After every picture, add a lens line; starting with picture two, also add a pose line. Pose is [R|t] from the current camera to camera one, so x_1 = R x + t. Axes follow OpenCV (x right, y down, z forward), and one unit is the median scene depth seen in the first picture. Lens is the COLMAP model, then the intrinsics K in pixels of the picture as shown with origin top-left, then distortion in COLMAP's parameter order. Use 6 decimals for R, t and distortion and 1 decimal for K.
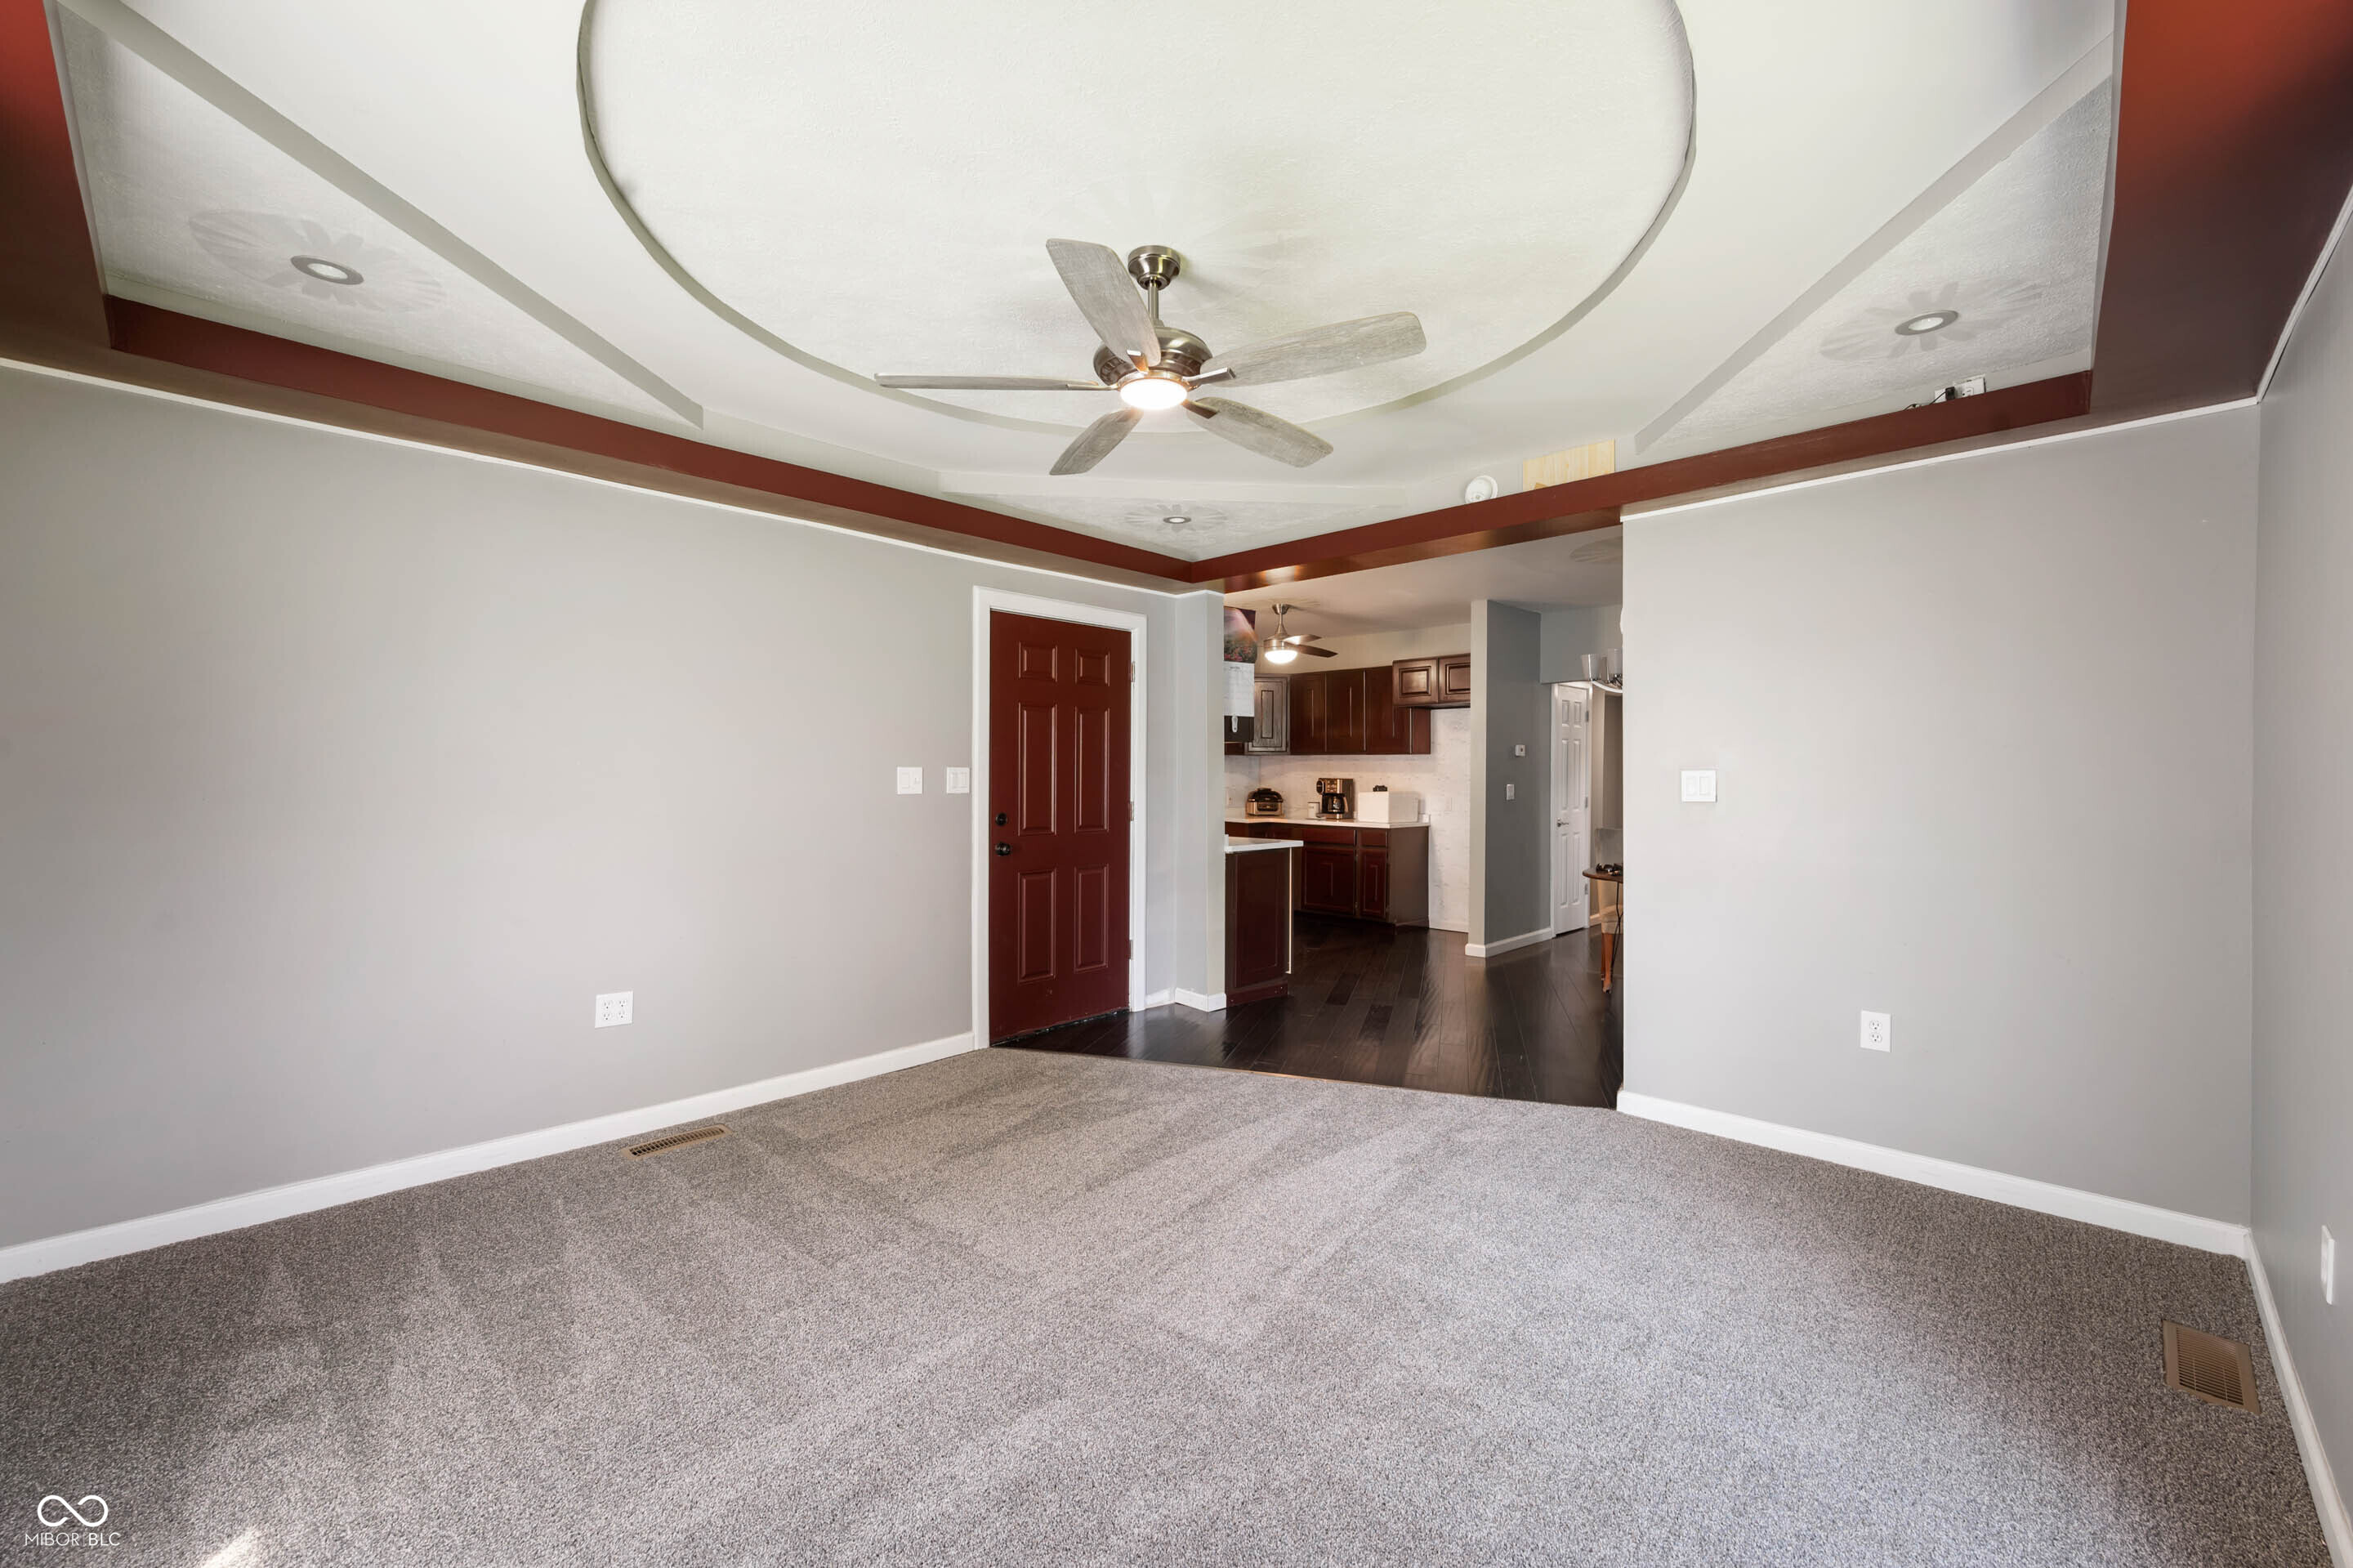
lens RADIAL K [[943.5, 0, 1170.0], [0, 943.5, 787.8], [0, 0, 1]] dist [0.002021, 0.000018]
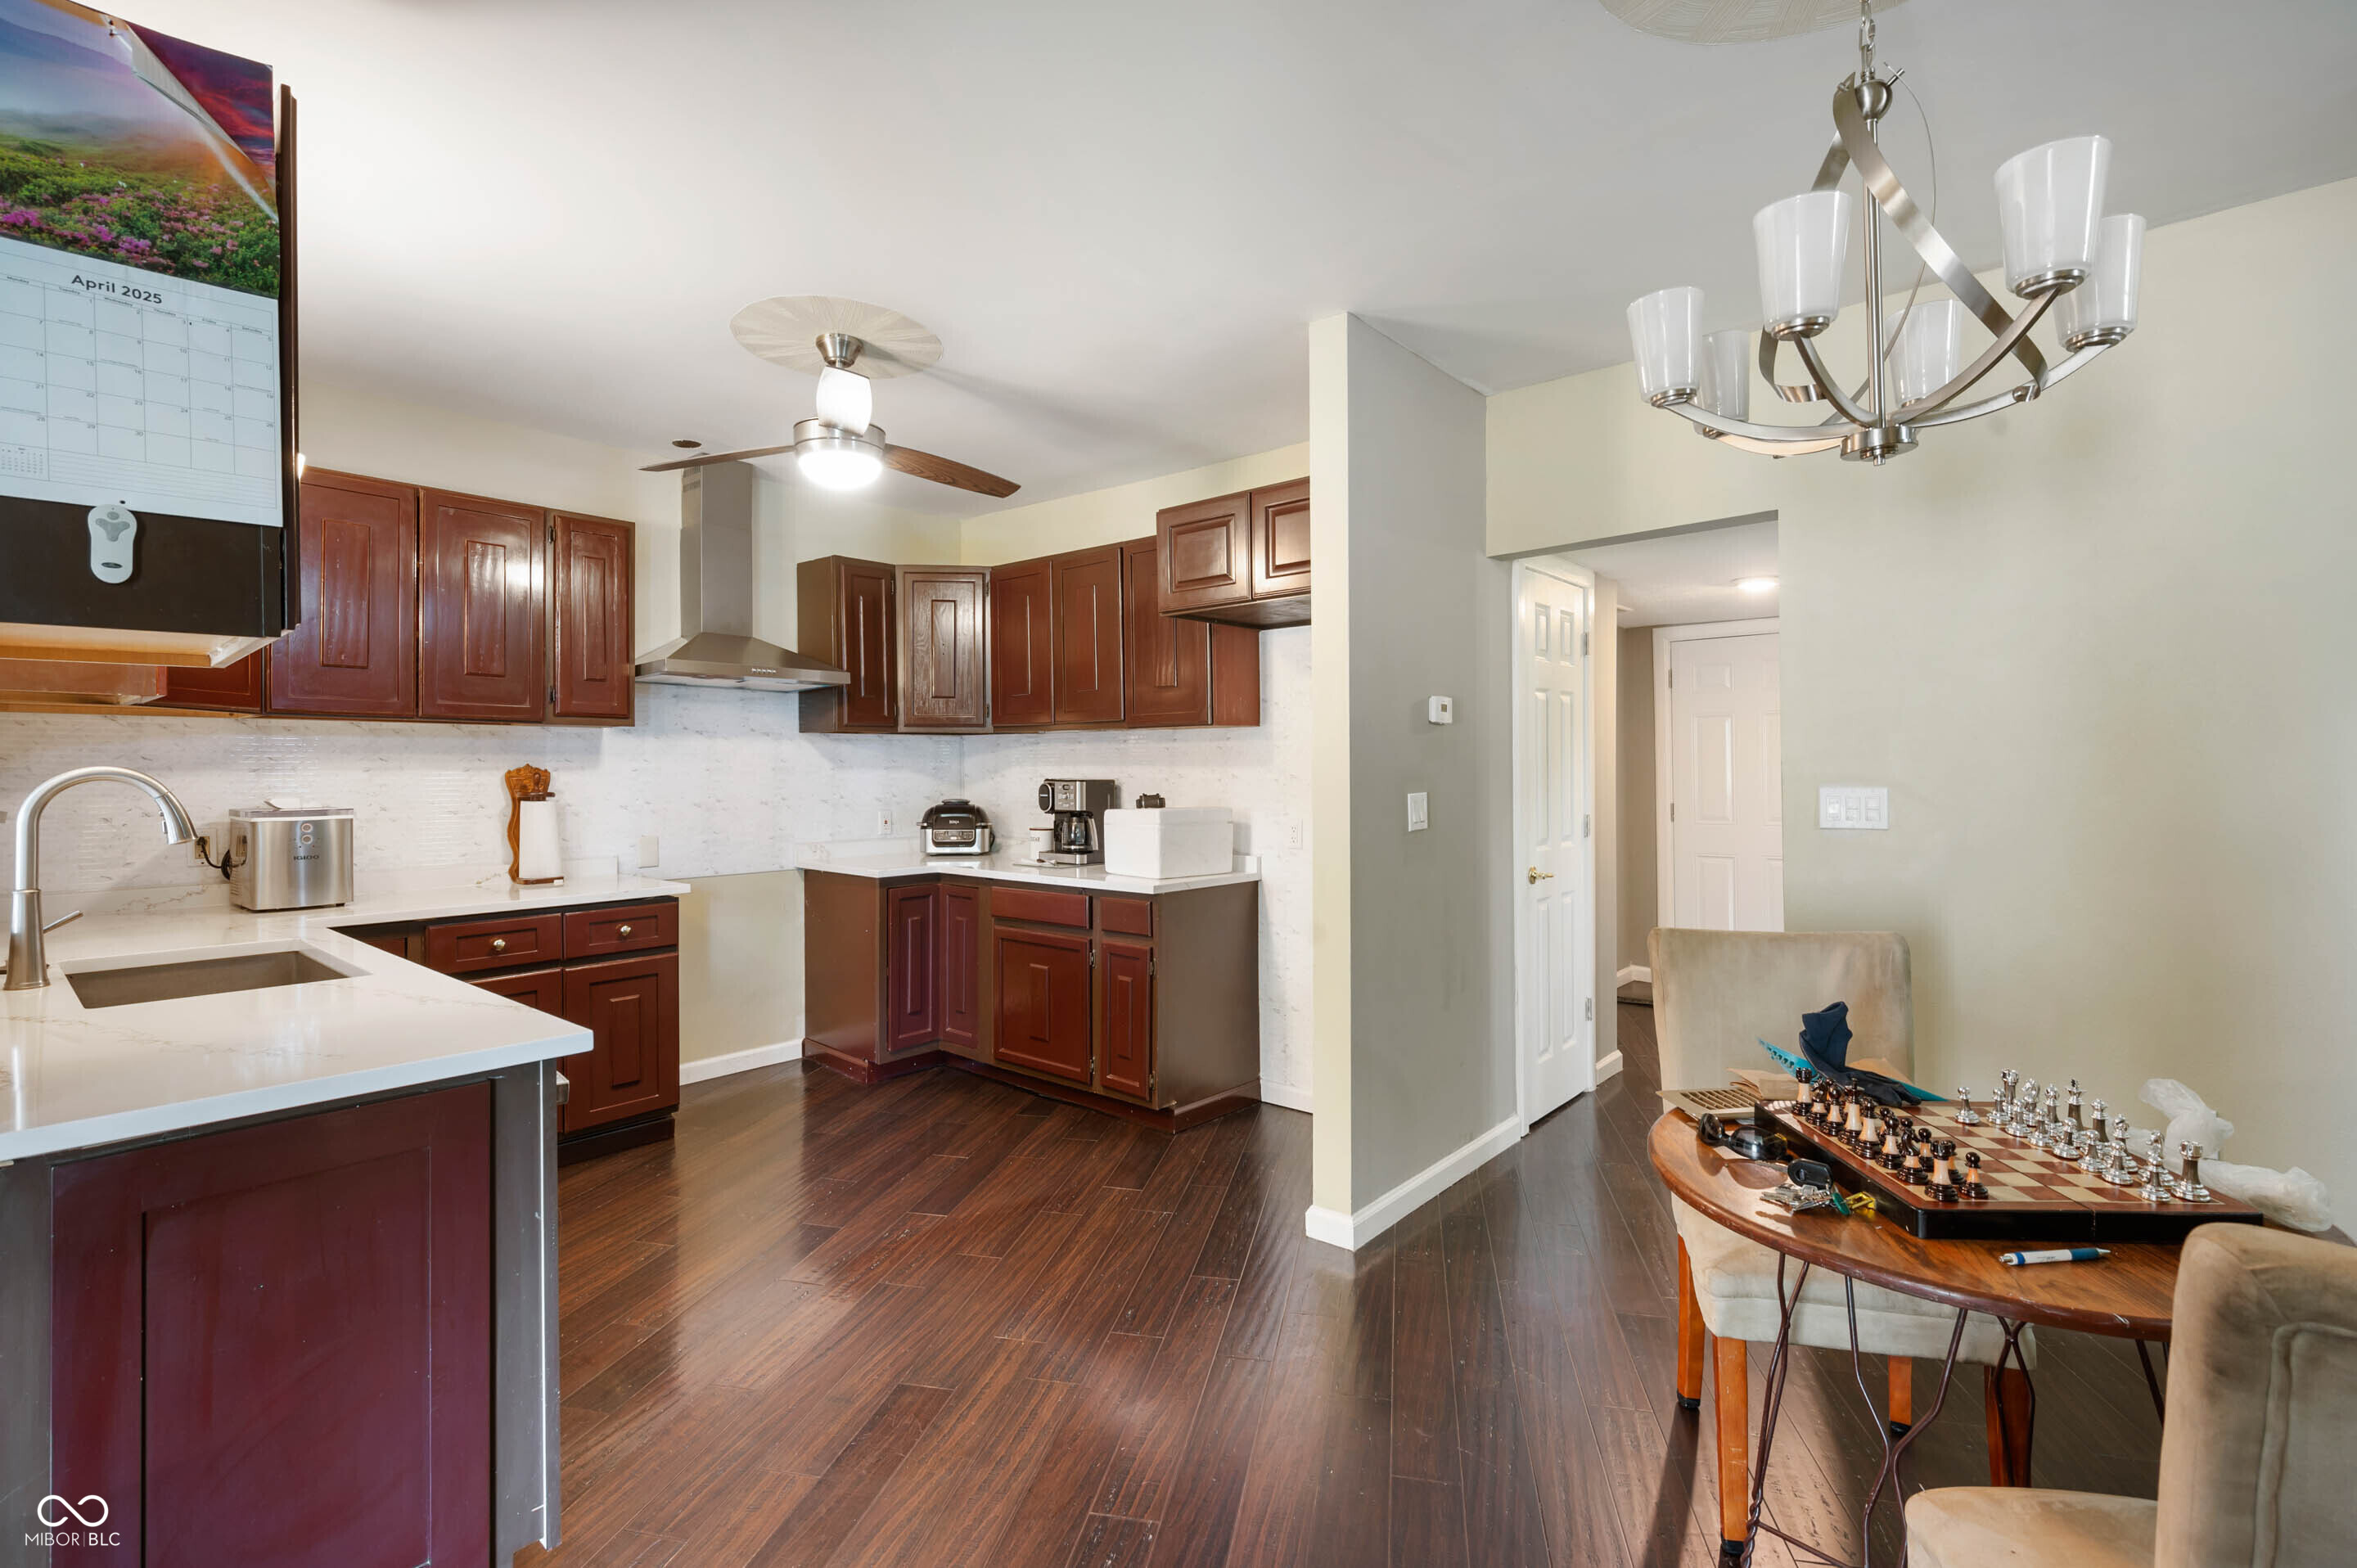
lens RADIAL K [[1073.5, 0, 1179.4], [0, 1073.5, 768.2], [0, 0, 1]] dist [-0.003563, -0.000212]
pose [[0.996333, -0.008036, 0.085187, 0.192896], [0.009537, 0.999806, -0.017224, -0.006432], [-0.085032, 0.017974, 0.996216, 0.481835]]
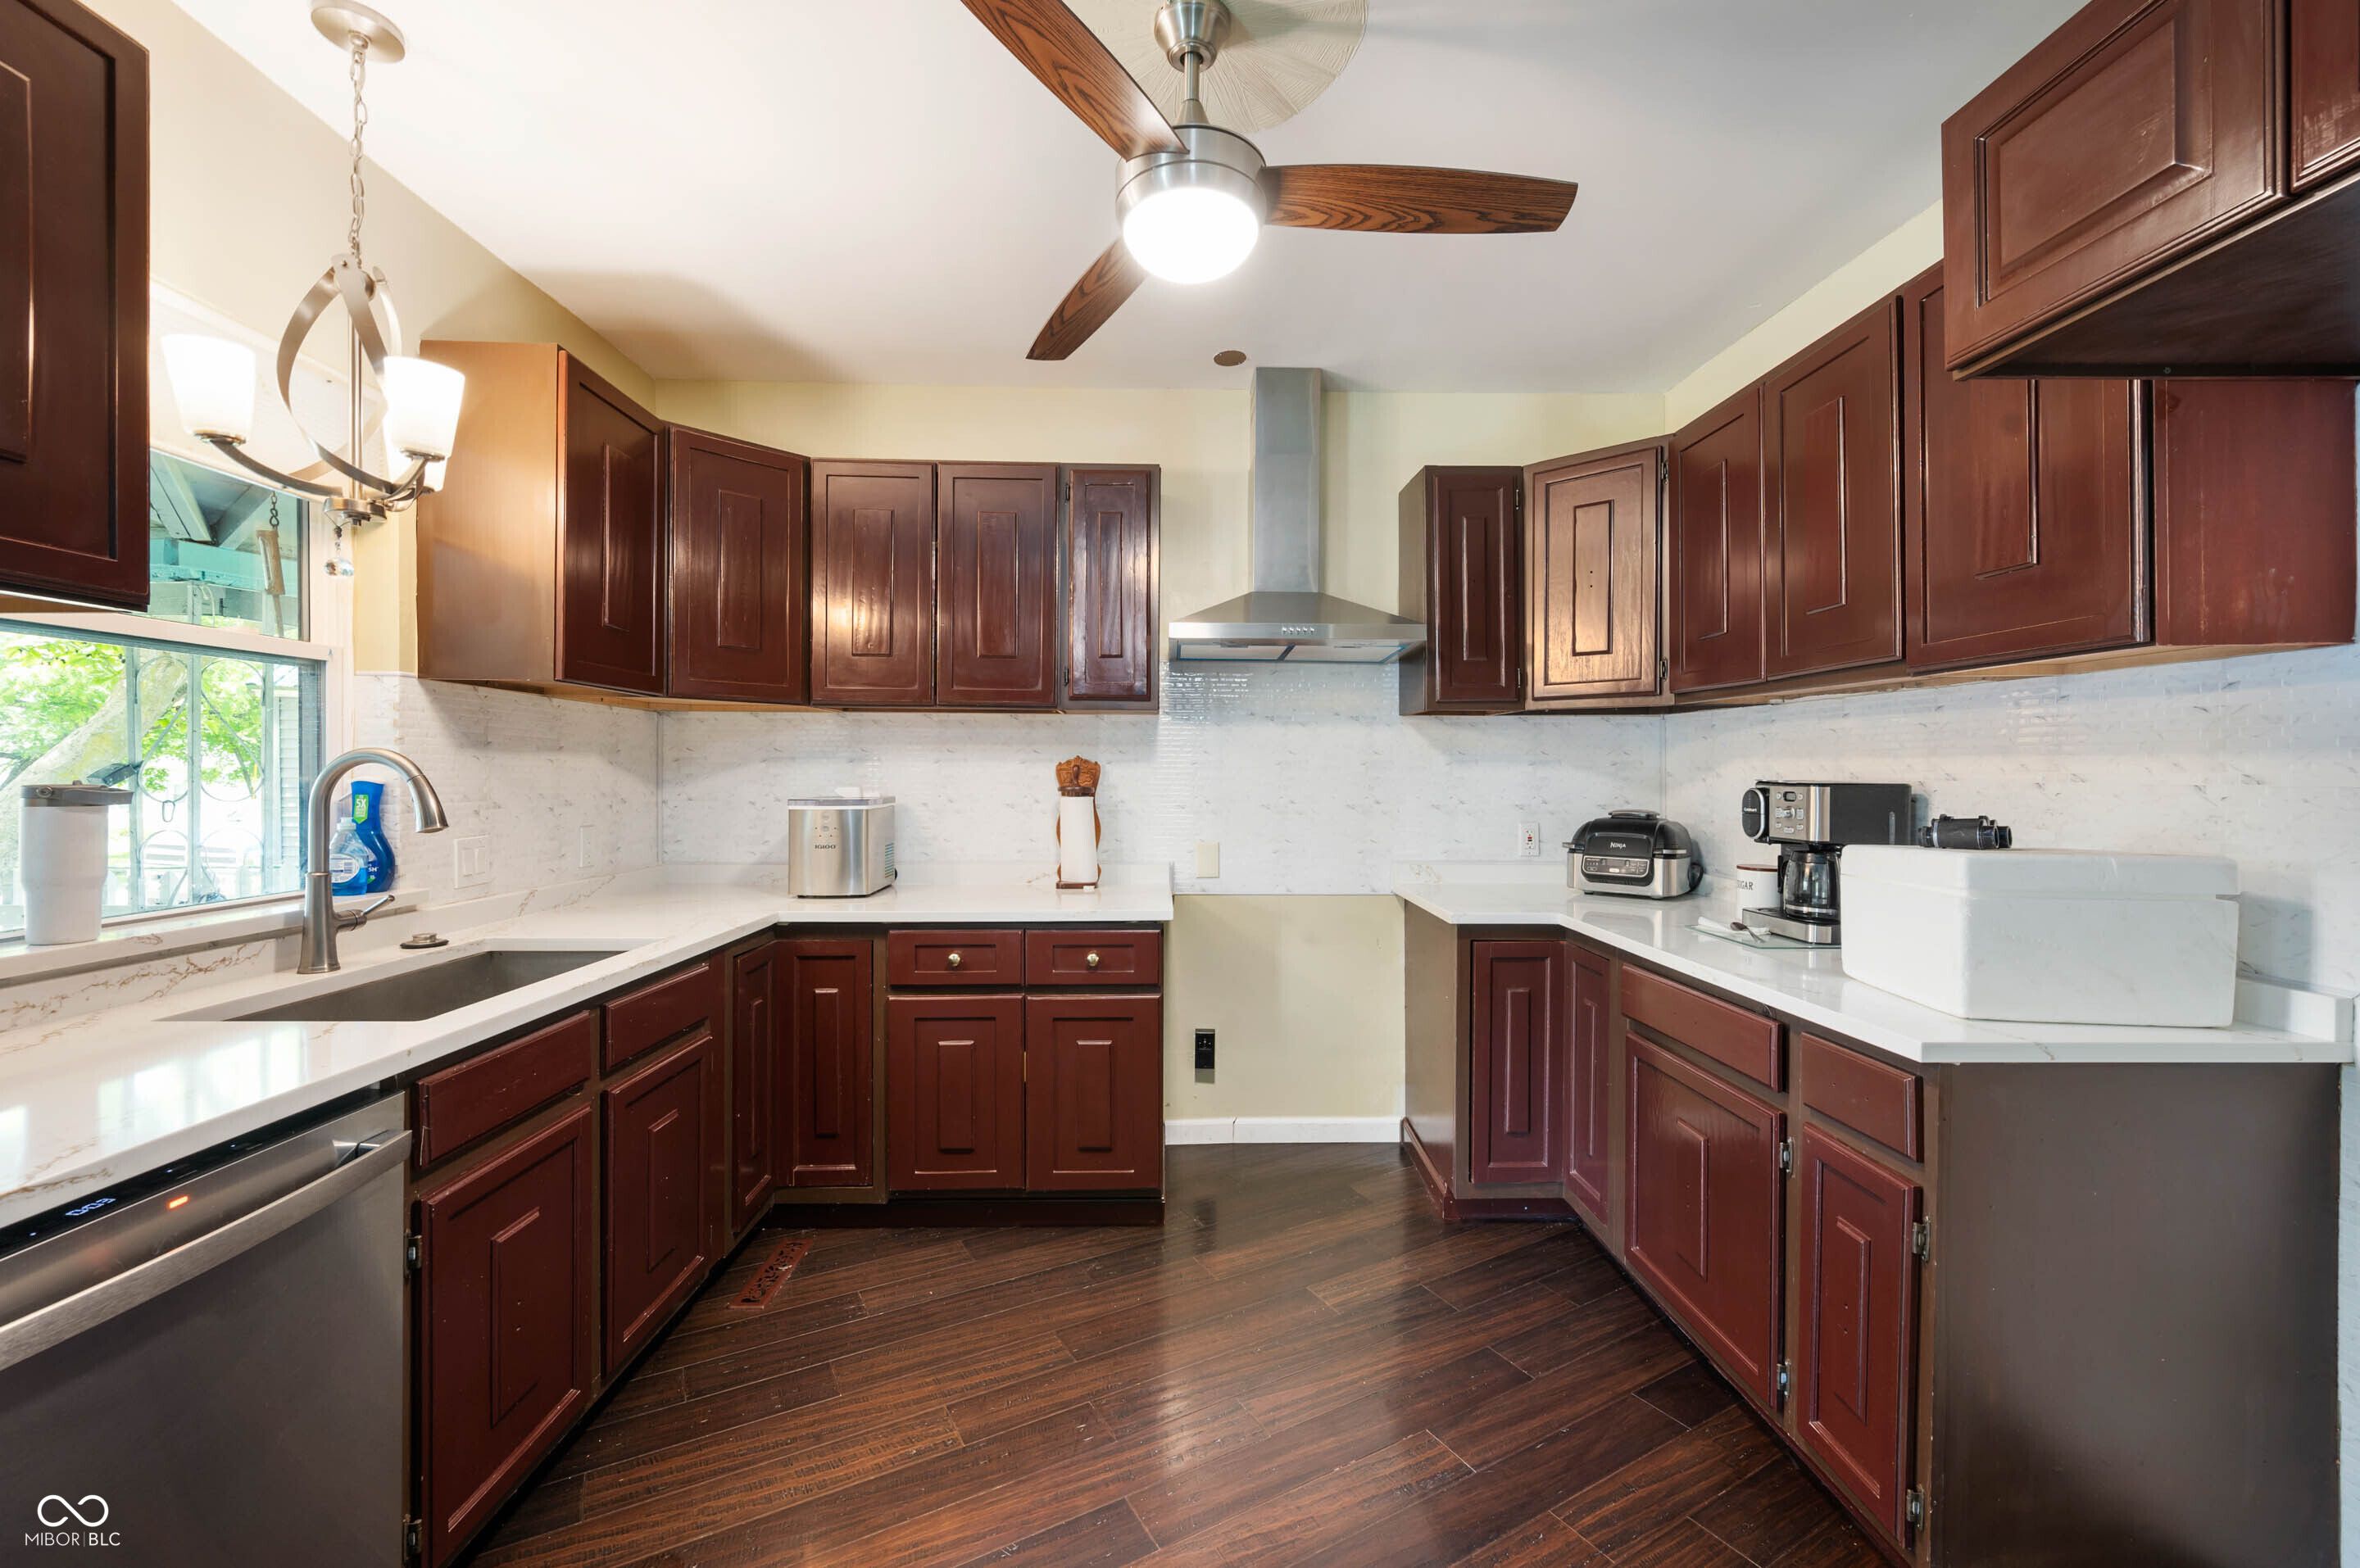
lens RADIAL K [[946.6, 0, 1184.9], [0, 946.6, 778.3], [0, 0, 1]] dist [0.000511, -0.000400]
pose [[0.726745, 0.003498, -0.686899, 0.241767], [-0.012786, 0.999883, -0.008436, -0.007467], [0.686789, 0.014914, 0.726704, 0.737879]]
